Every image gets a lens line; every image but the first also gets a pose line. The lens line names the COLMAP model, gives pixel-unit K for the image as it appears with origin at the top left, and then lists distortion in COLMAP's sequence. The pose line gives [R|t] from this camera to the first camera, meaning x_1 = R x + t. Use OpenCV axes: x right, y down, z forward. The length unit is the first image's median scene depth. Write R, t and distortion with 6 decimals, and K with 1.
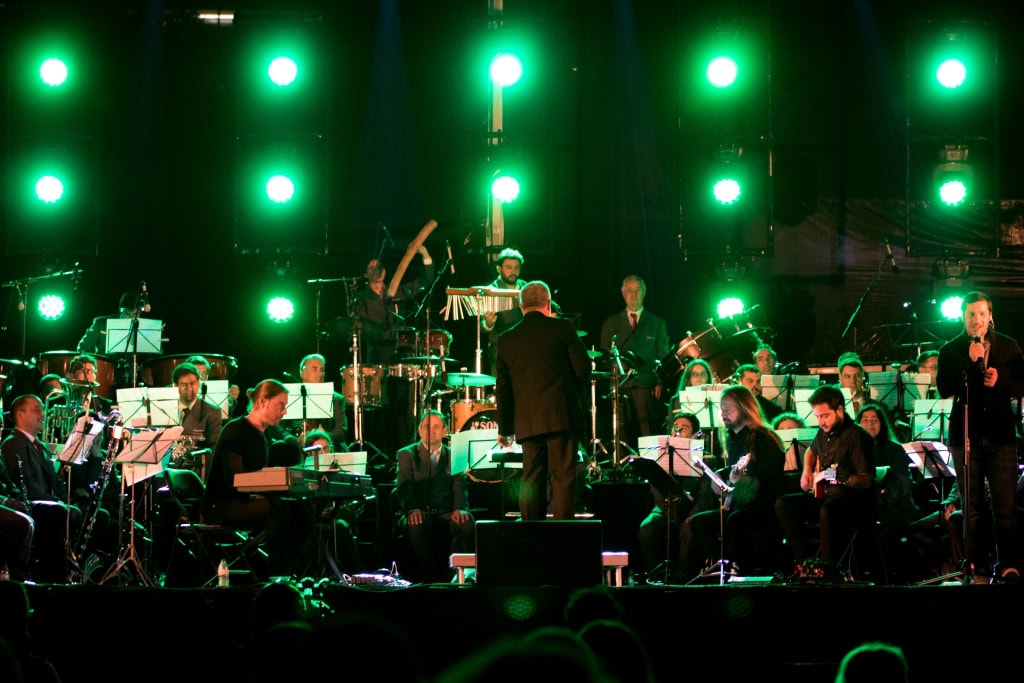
lens RADIAL K [[3275.8, 0, 512.0], [0, 3275.8, 341.5], [0, 0, 1]] dist [-0.104716, -4.014326]
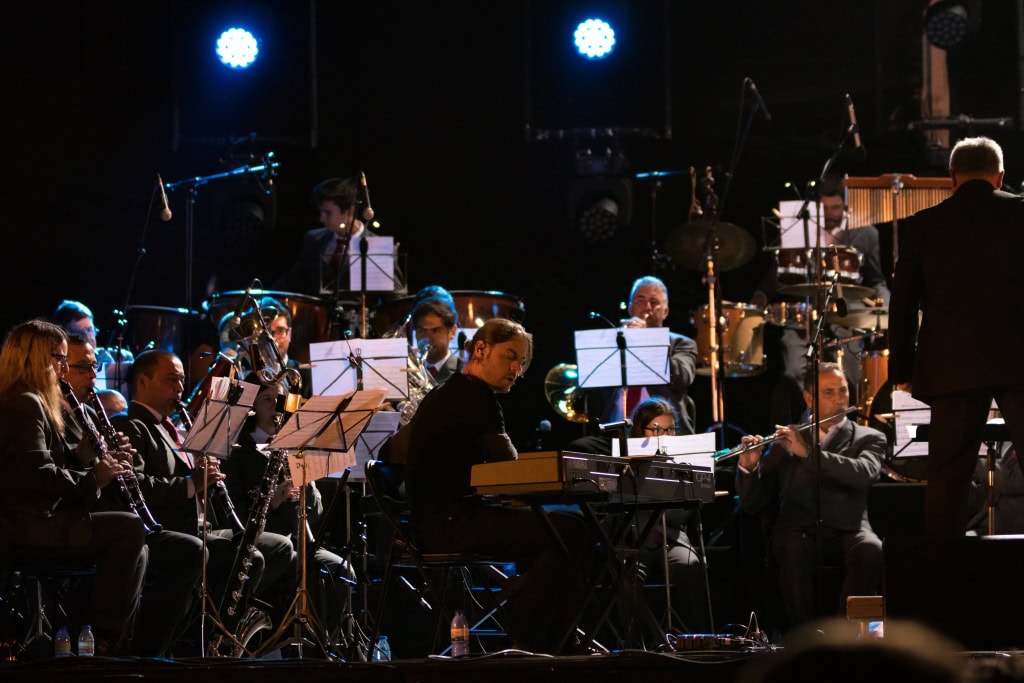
lens RADIAL K [[4221.6, 0, 512.0], [0, 4221.6, 341.5], [0, 0, 1]] dist [0.023897, -5.200035]
pose [[0.993314, -0.020065, -0.113684, 0.007061], [0.020176, 0.999796, -0.000178, 0.014908], [0.113665, -0.002116, 0.993517, 0.198832]]
